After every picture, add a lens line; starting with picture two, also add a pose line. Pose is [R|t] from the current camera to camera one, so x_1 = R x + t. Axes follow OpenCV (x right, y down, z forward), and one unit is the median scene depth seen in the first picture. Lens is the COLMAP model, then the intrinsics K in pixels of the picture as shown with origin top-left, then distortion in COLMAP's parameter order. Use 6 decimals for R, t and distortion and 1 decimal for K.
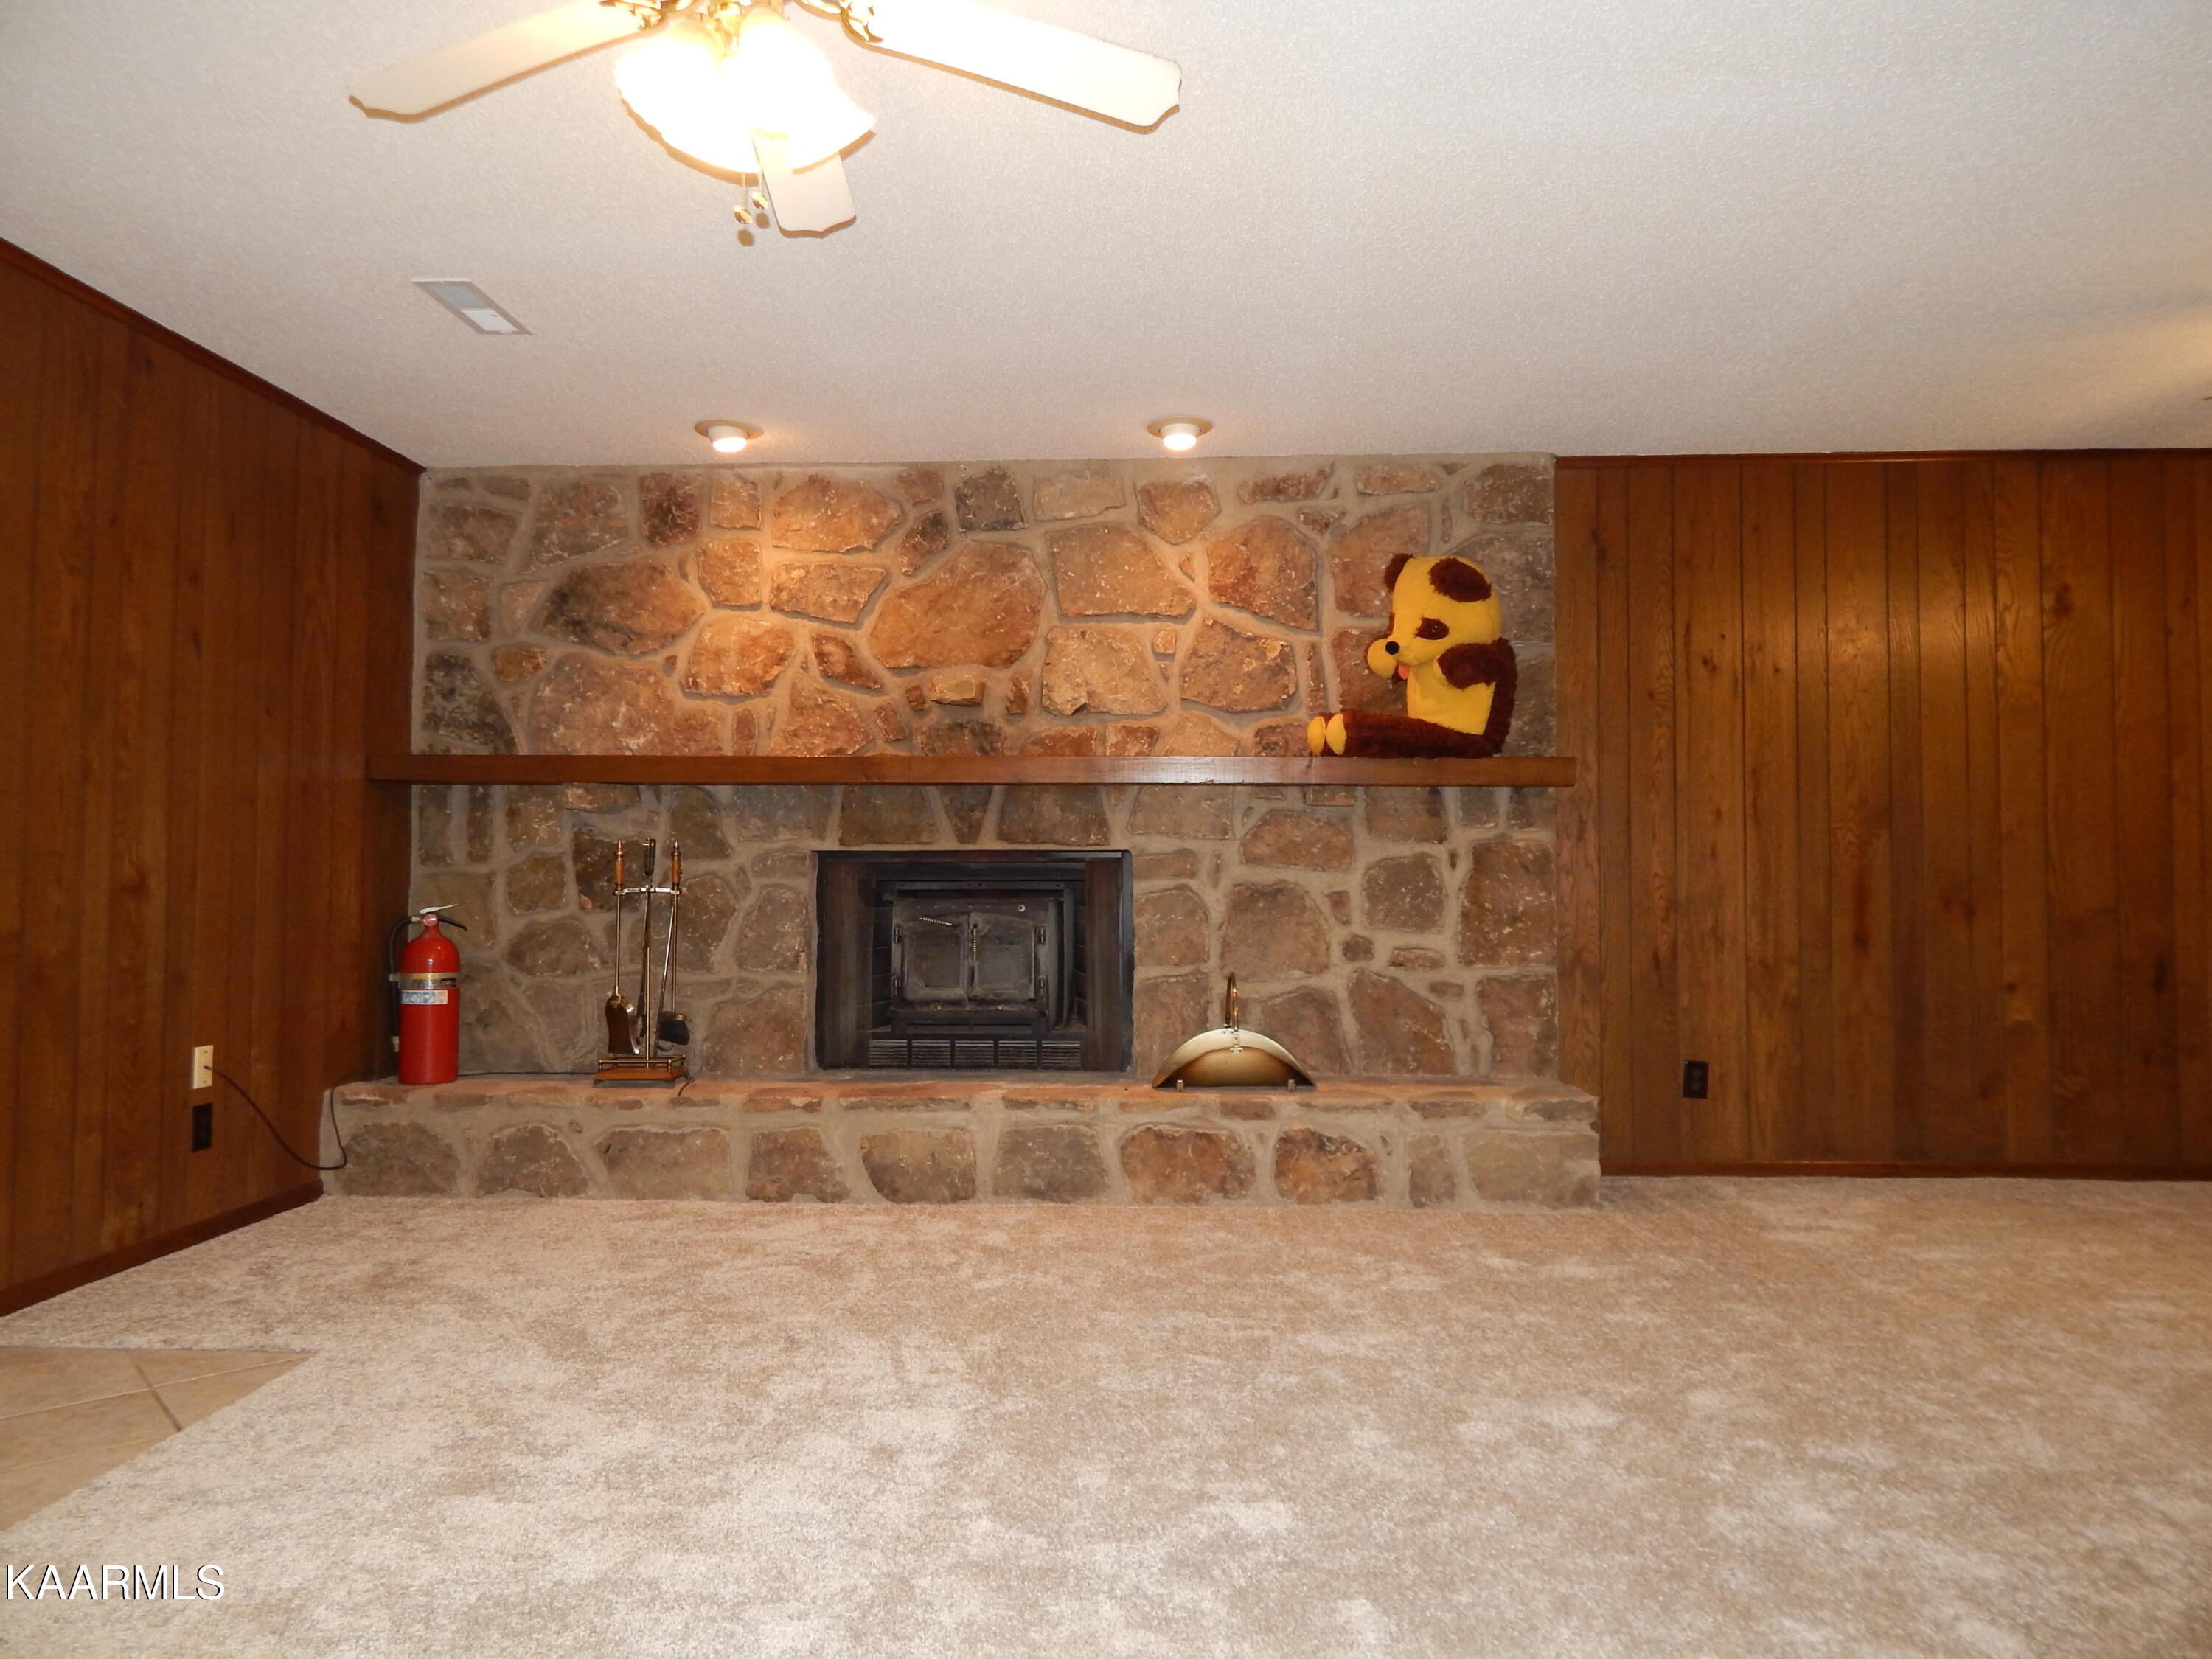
lens RADIAL K [[1466.3, 0, 1106.7], [0, 1466.3, 826.3], [0, 0, 1]] dist [0.007107, -0.009387]
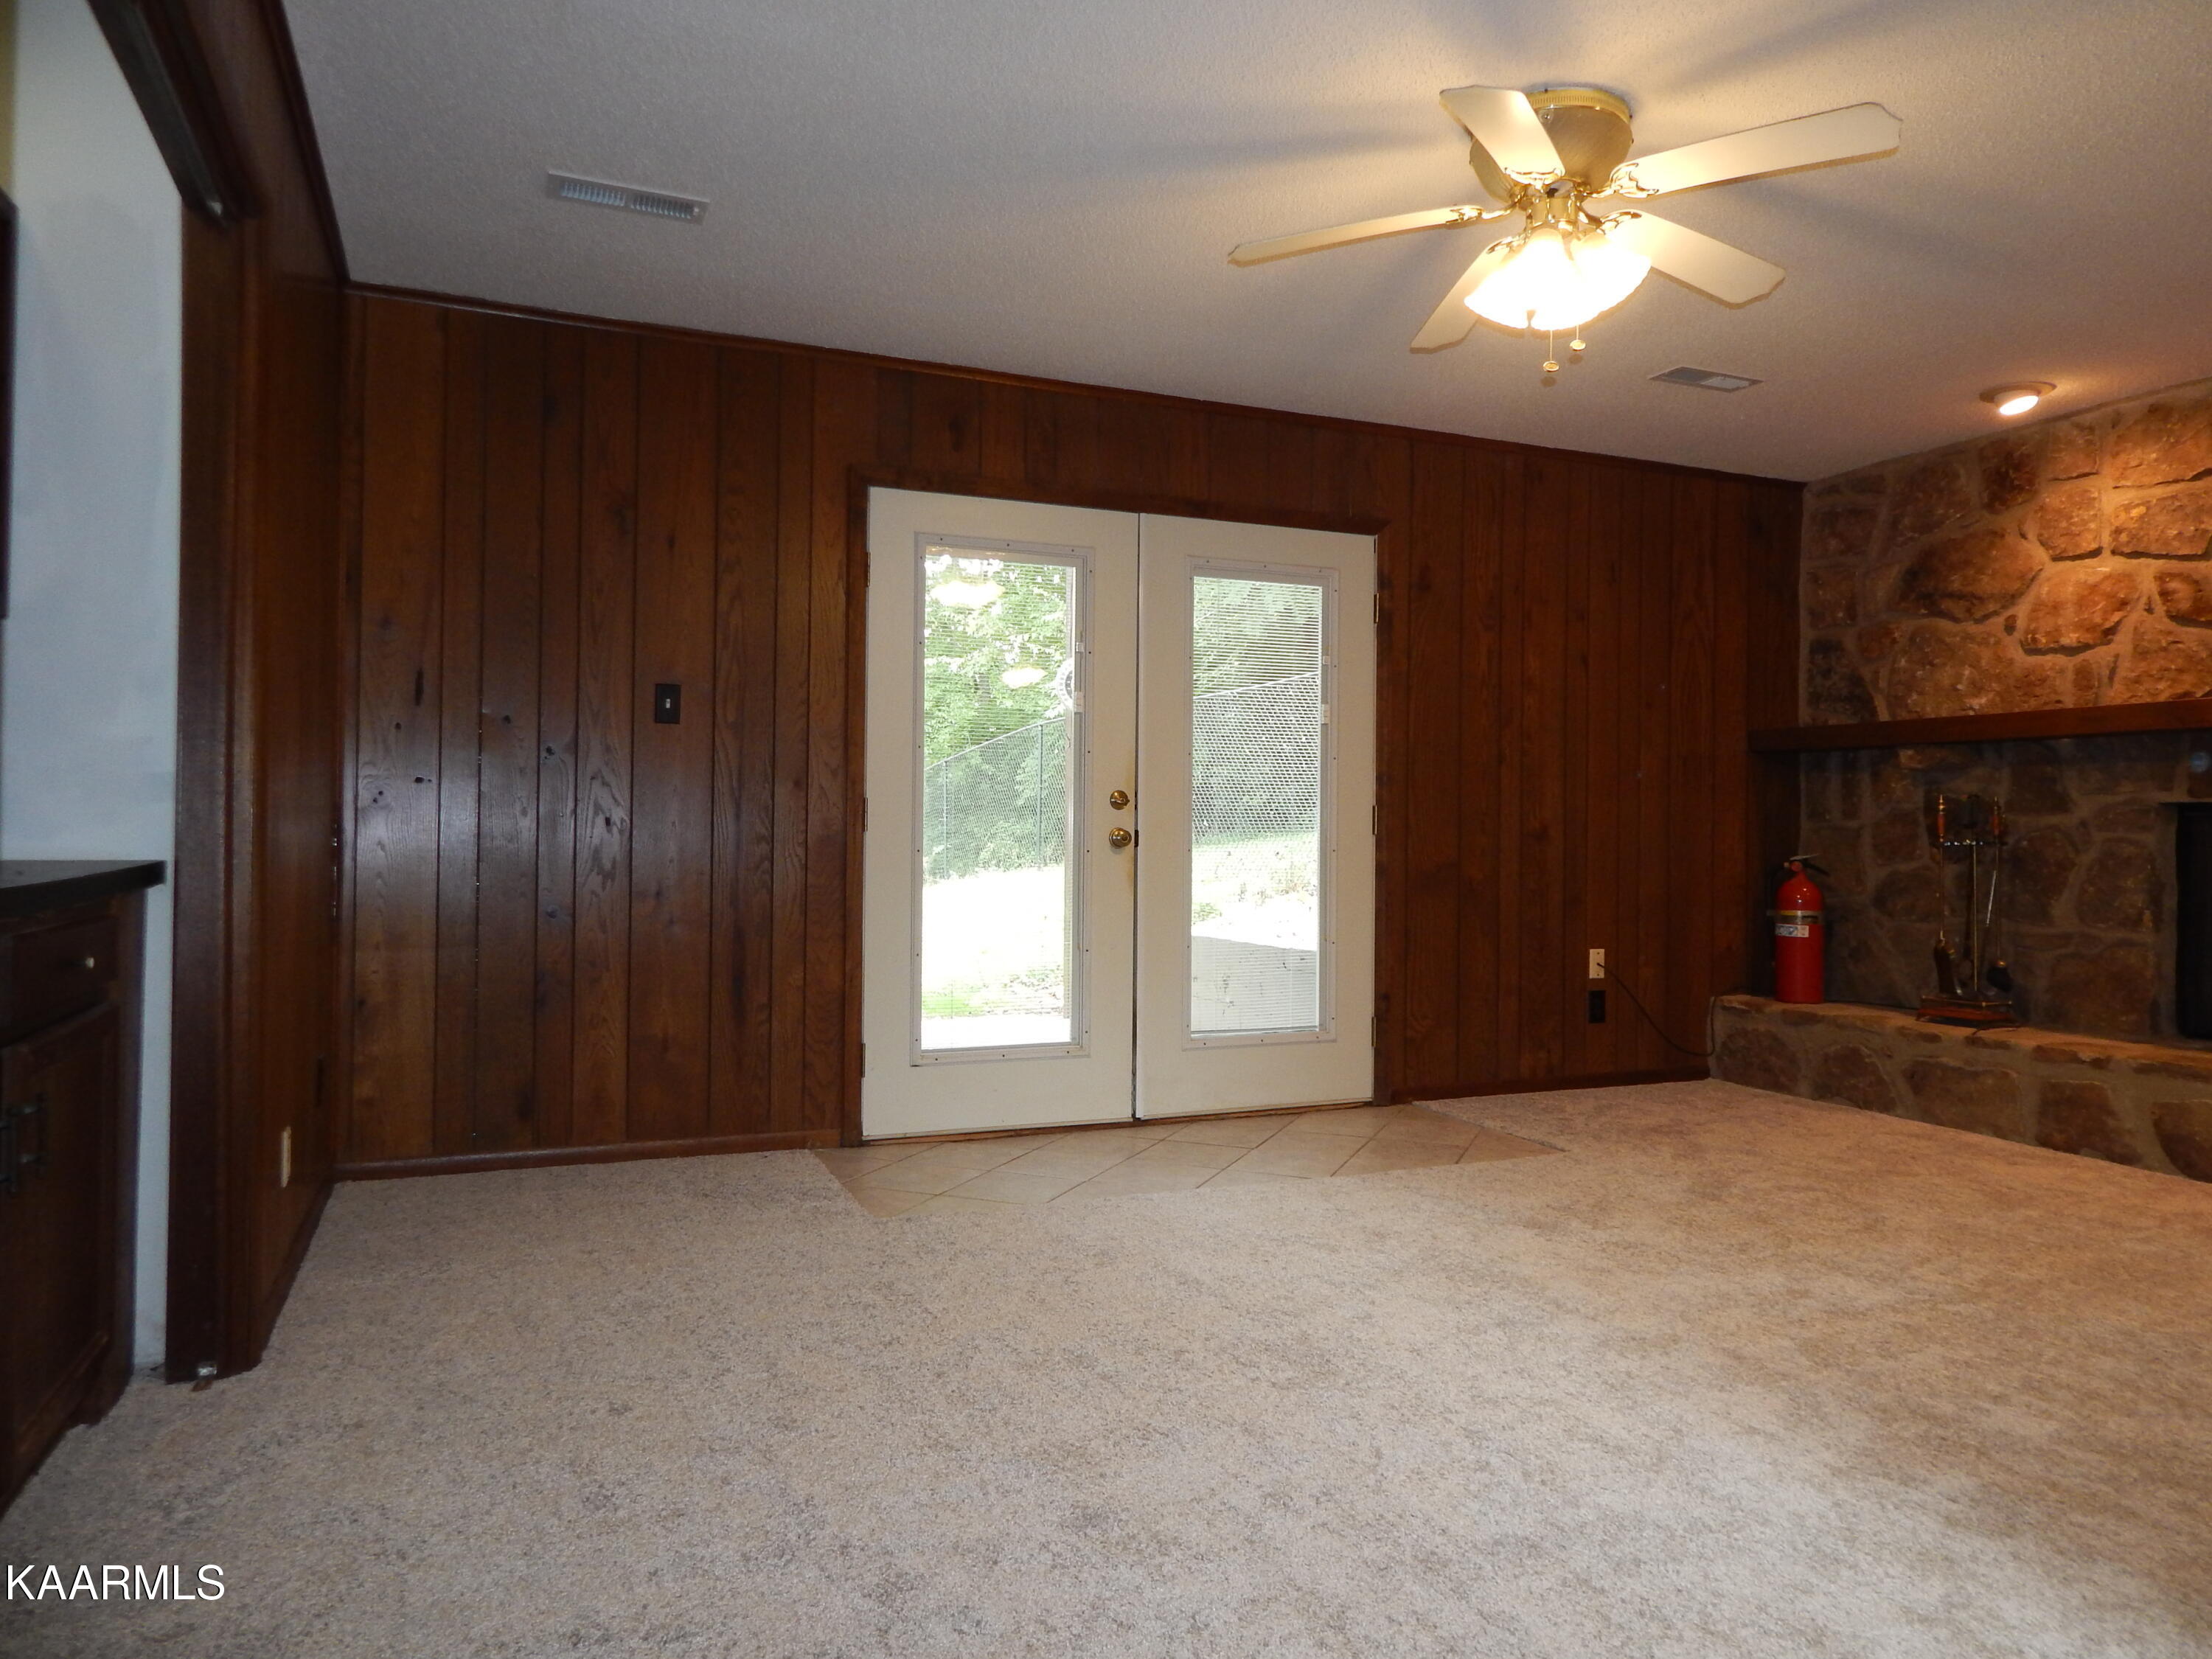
lens RADIAL K [[1466.3, 0, 1105.6], [0, 1466.3, 828.4], [0, 0, 1]] dist [0.007107, -0.009387]
pose [[0.427829, -0.001243, -0.903859, 0.376685], [0.023808, 0.999668, 0.009894, 0.007842], [0.903546, -0.025752, 0.427716, -0.017123]]
